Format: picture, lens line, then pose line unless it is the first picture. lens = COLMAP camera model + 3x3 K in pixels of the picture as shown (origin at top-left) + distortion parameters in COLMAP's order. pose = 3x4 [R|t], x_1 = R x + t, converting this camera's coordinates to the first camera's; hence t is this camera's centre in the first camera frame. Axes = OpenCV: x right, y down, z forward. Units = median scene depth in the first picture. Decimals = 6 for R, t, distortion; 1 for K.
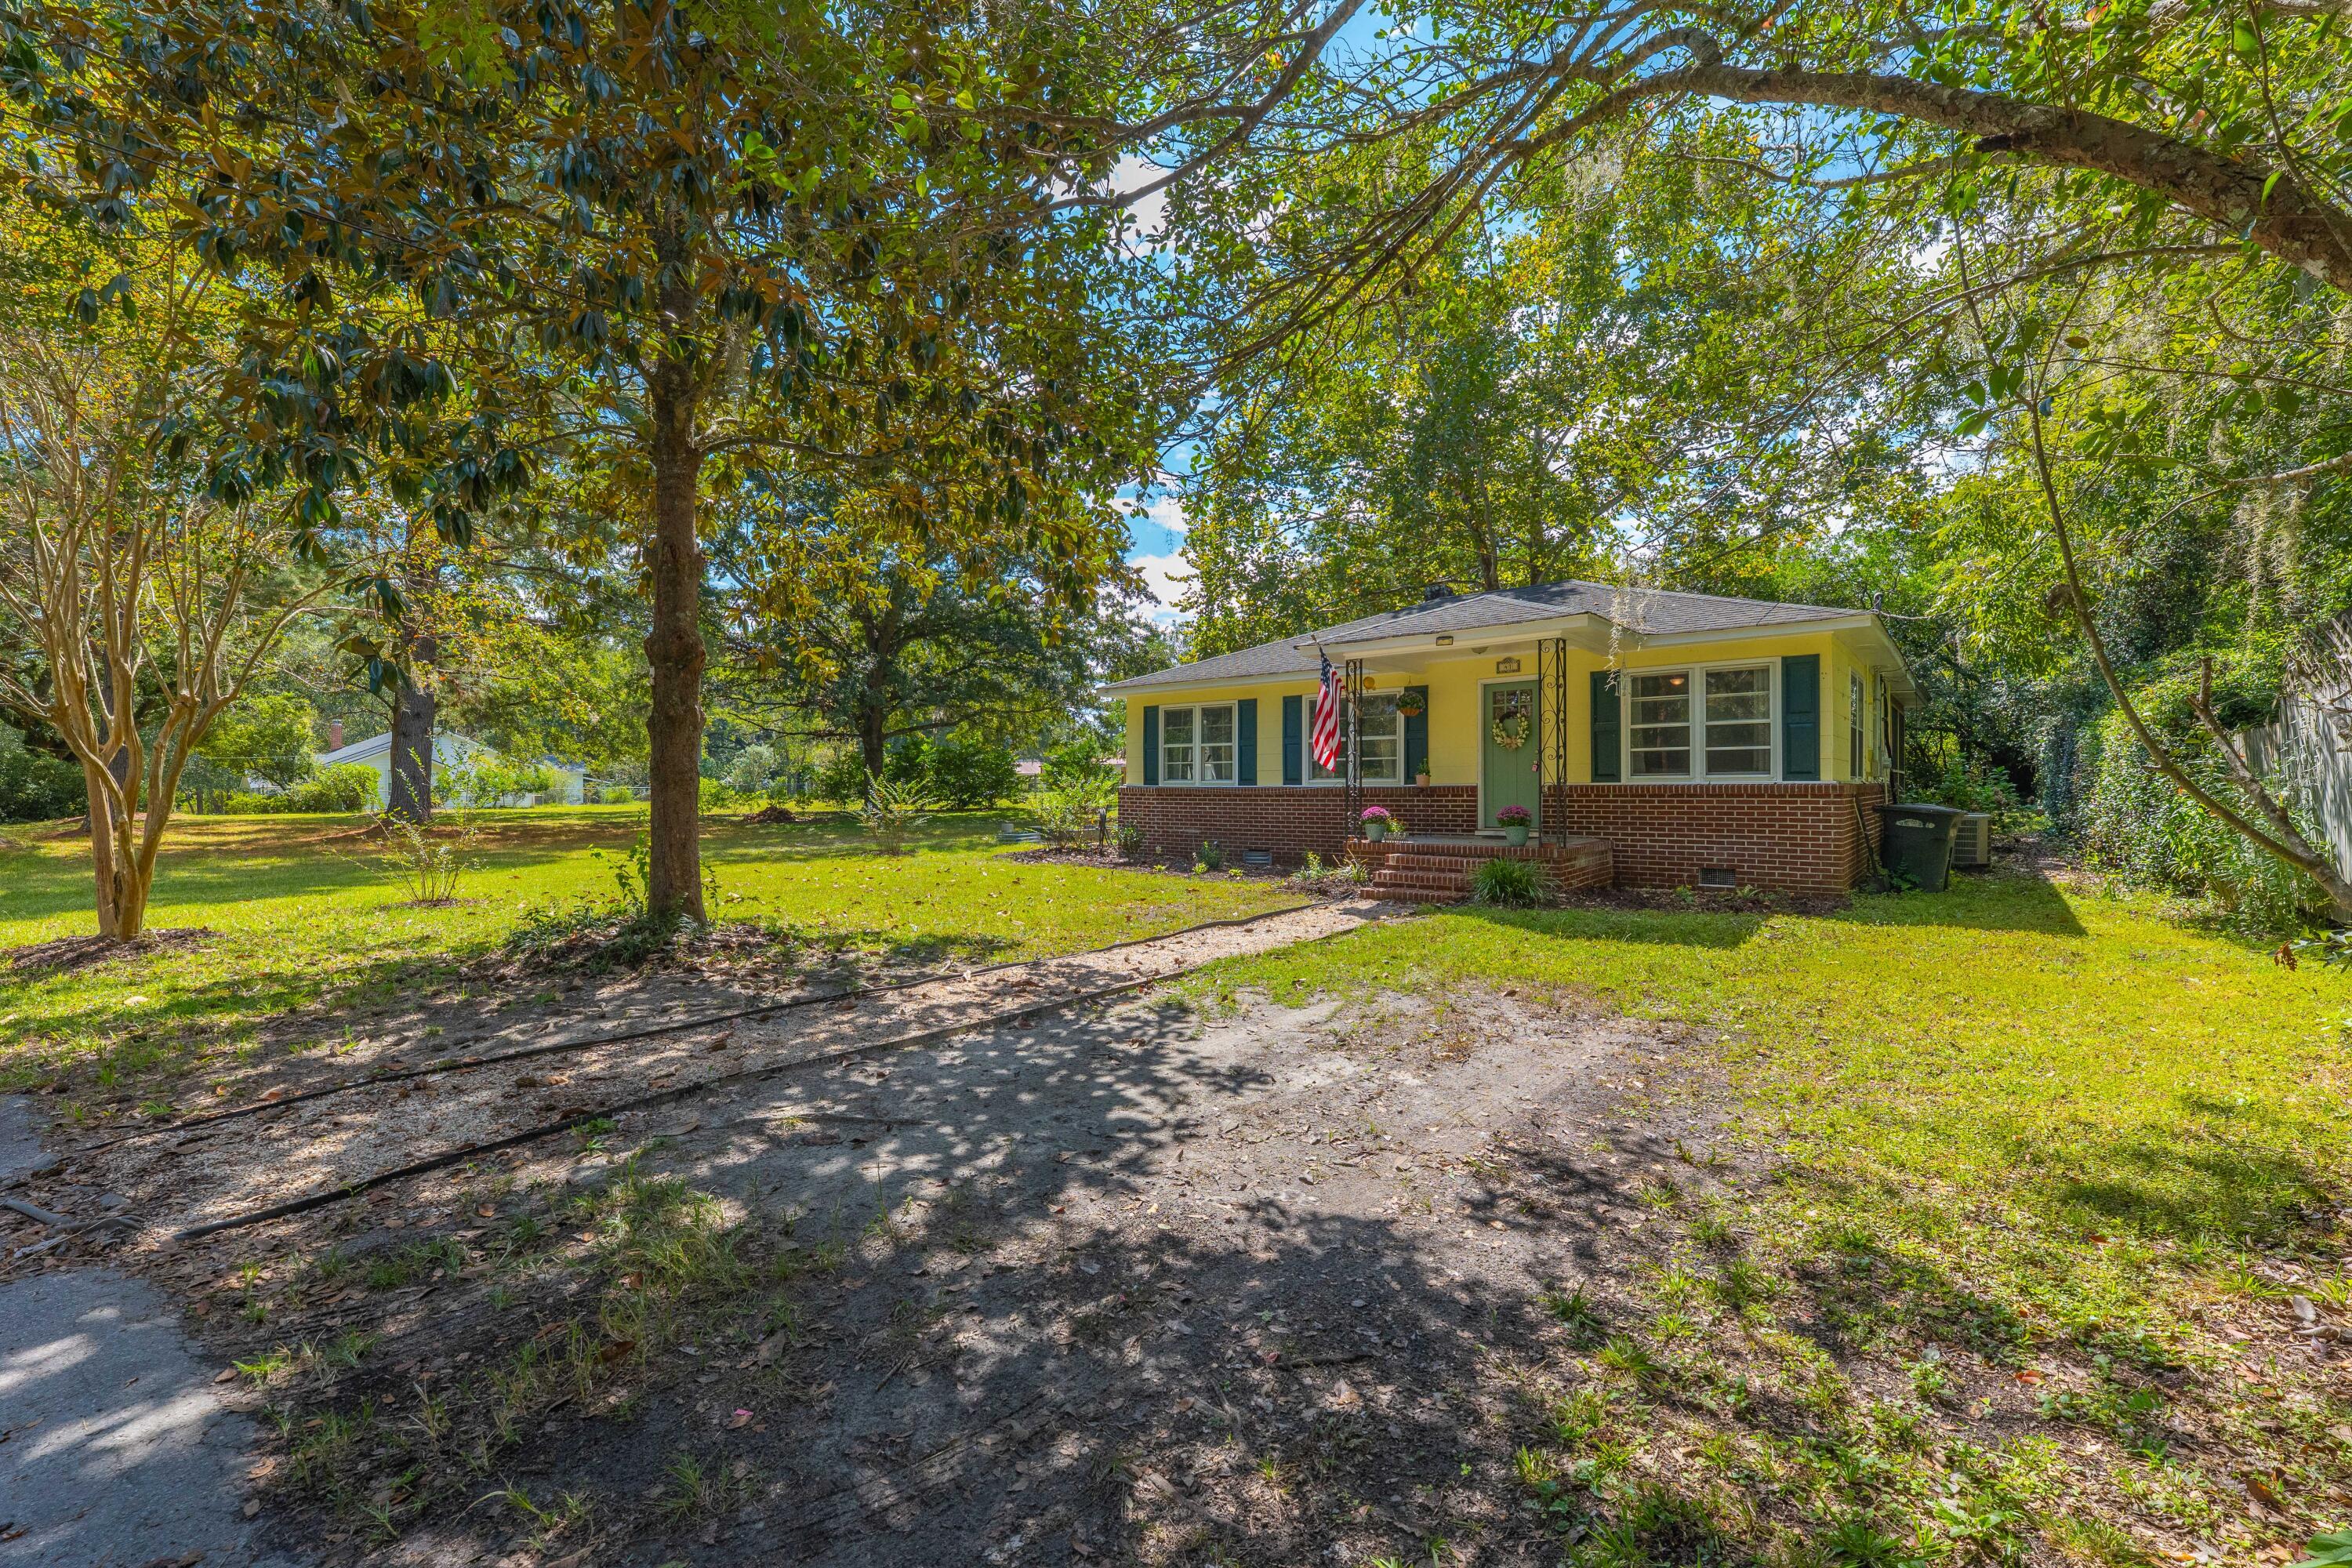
lens RADIAL K [[979.3, 0, 1176.6], [0, 979.3, 786.0], [0, 0, 1]] dist [-0.000807, -0.000022]
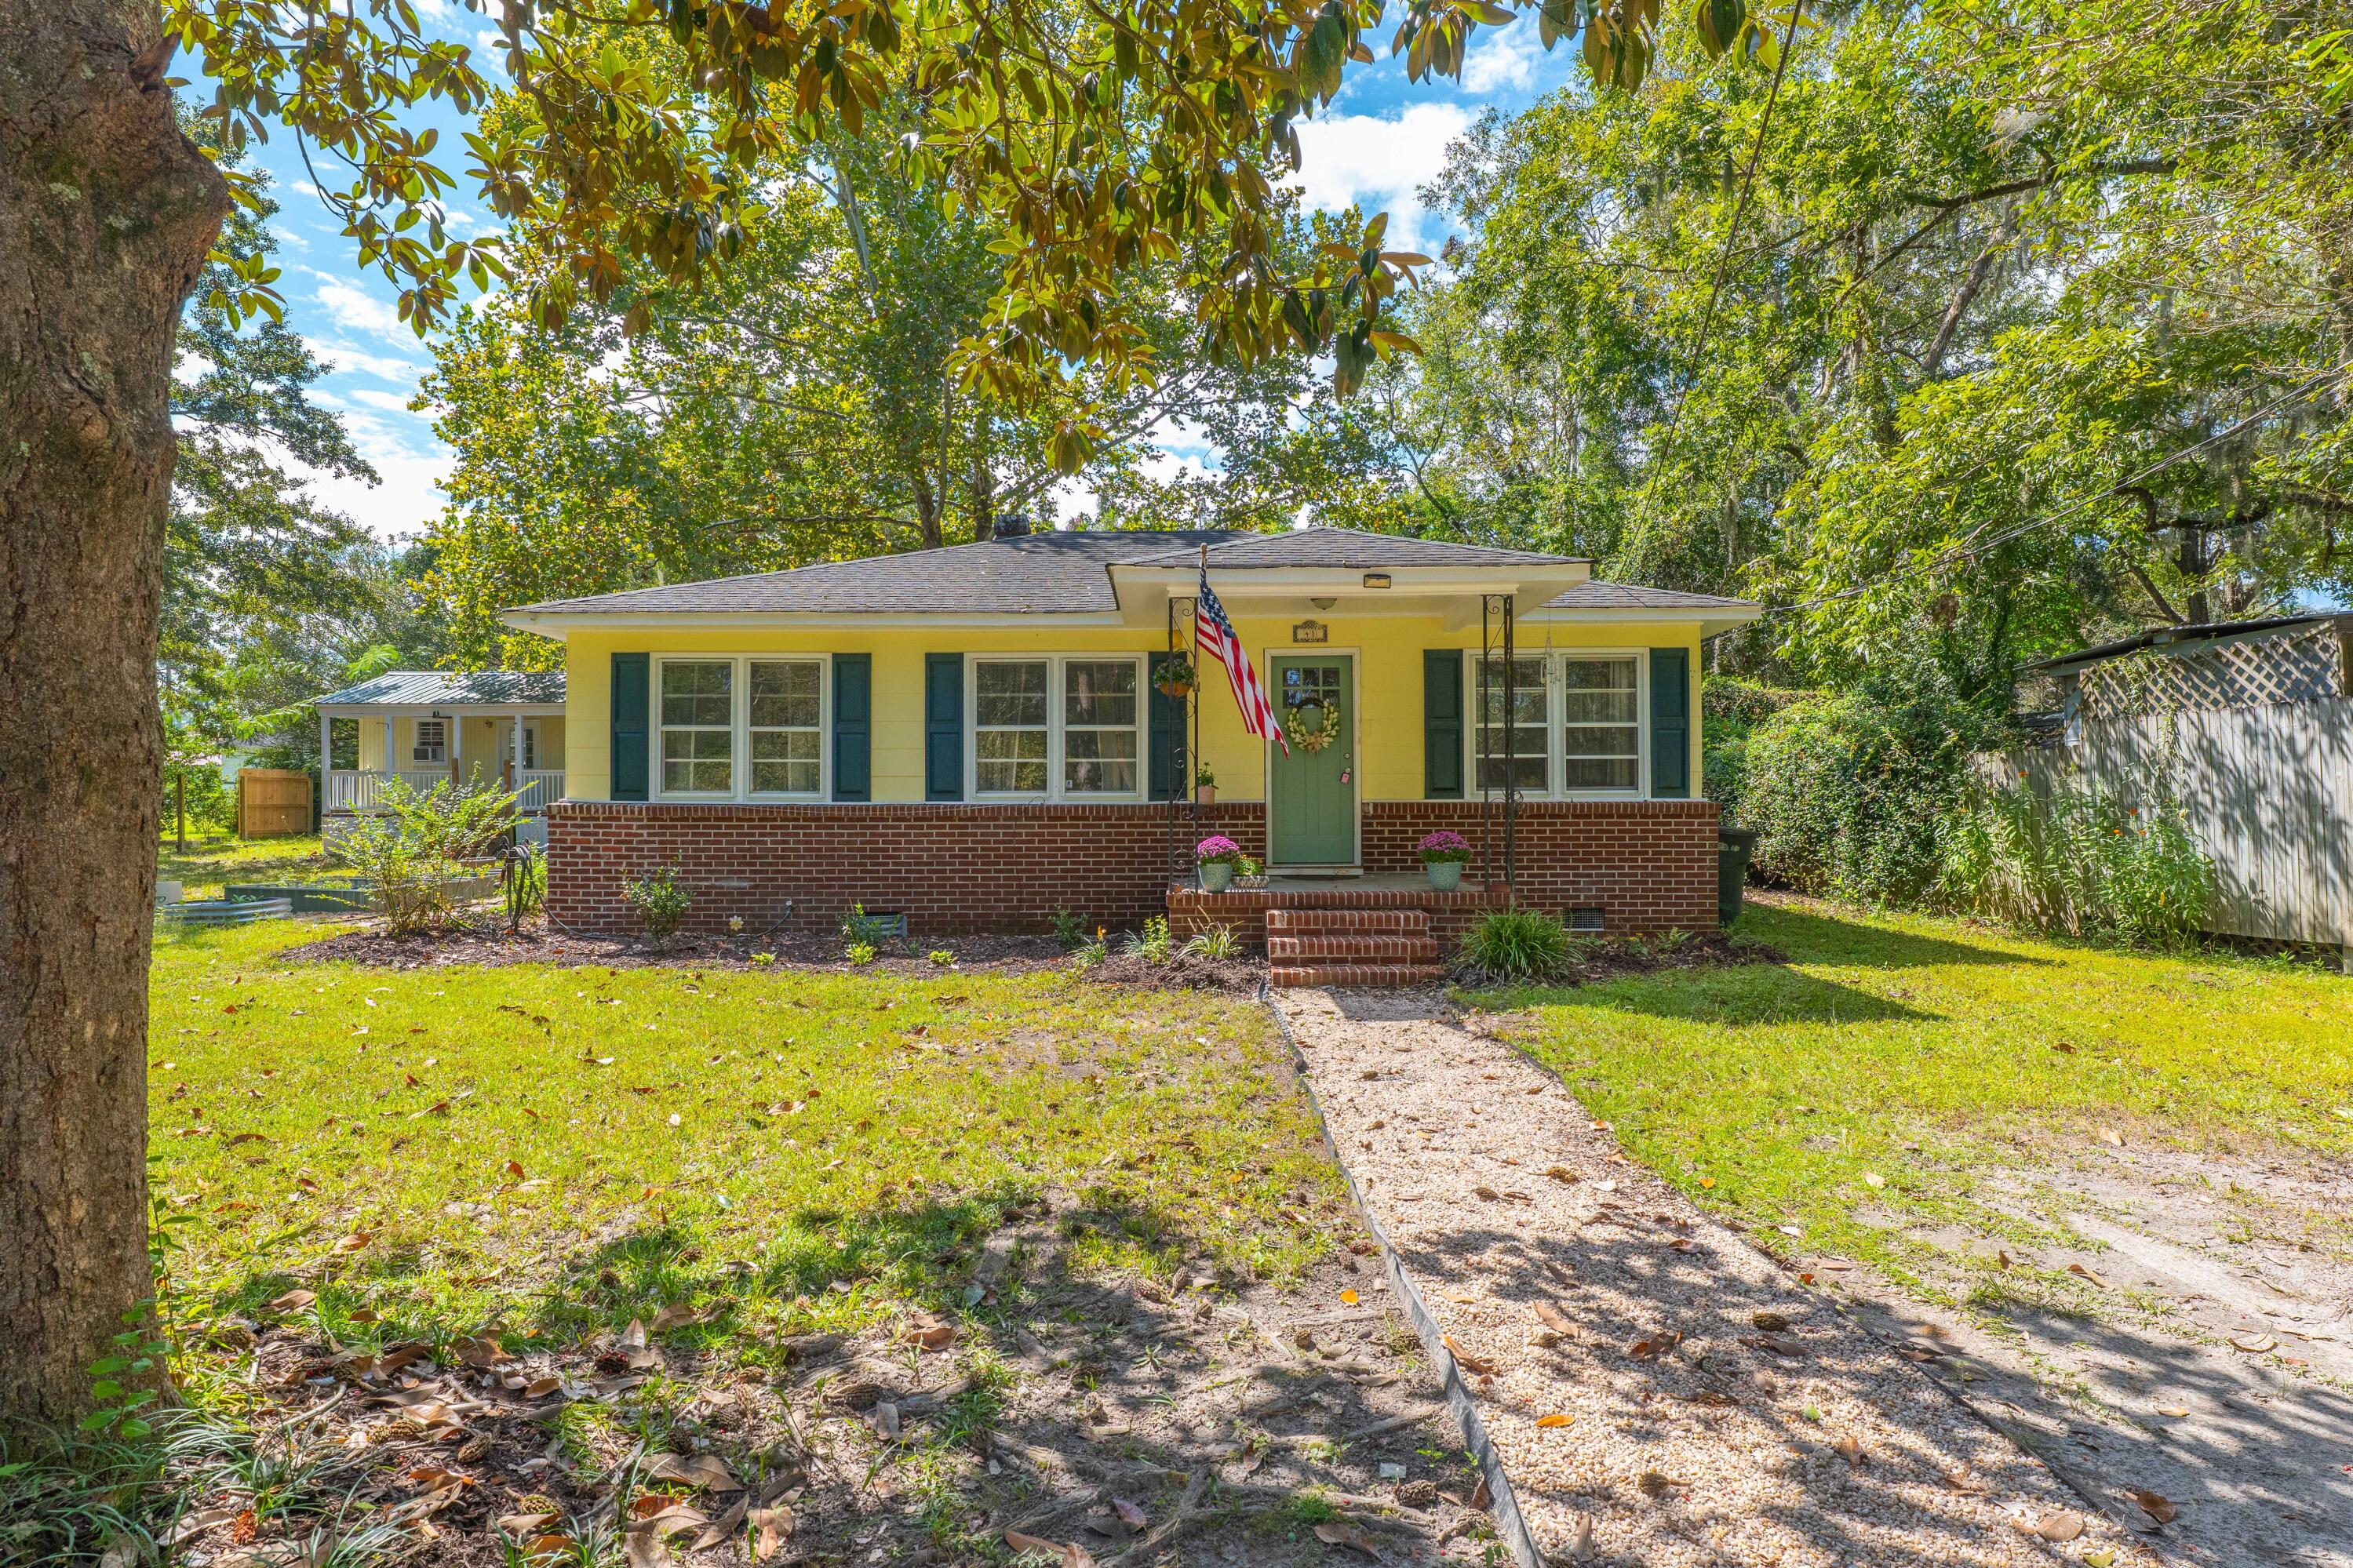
lens RADIAL K [[1242.9, 0, 1176.0], [0, 1242.9, 794.1], [0, 0, 1]] dist [0.001638, 0.000011]
pose [[0.778424, 0.005578, 0.627714, -0.291541], [-0.002770, 0.999981, -0.005451, -0.001516], [-0.627733, 0.002504, 0.778425, 0.364352]]
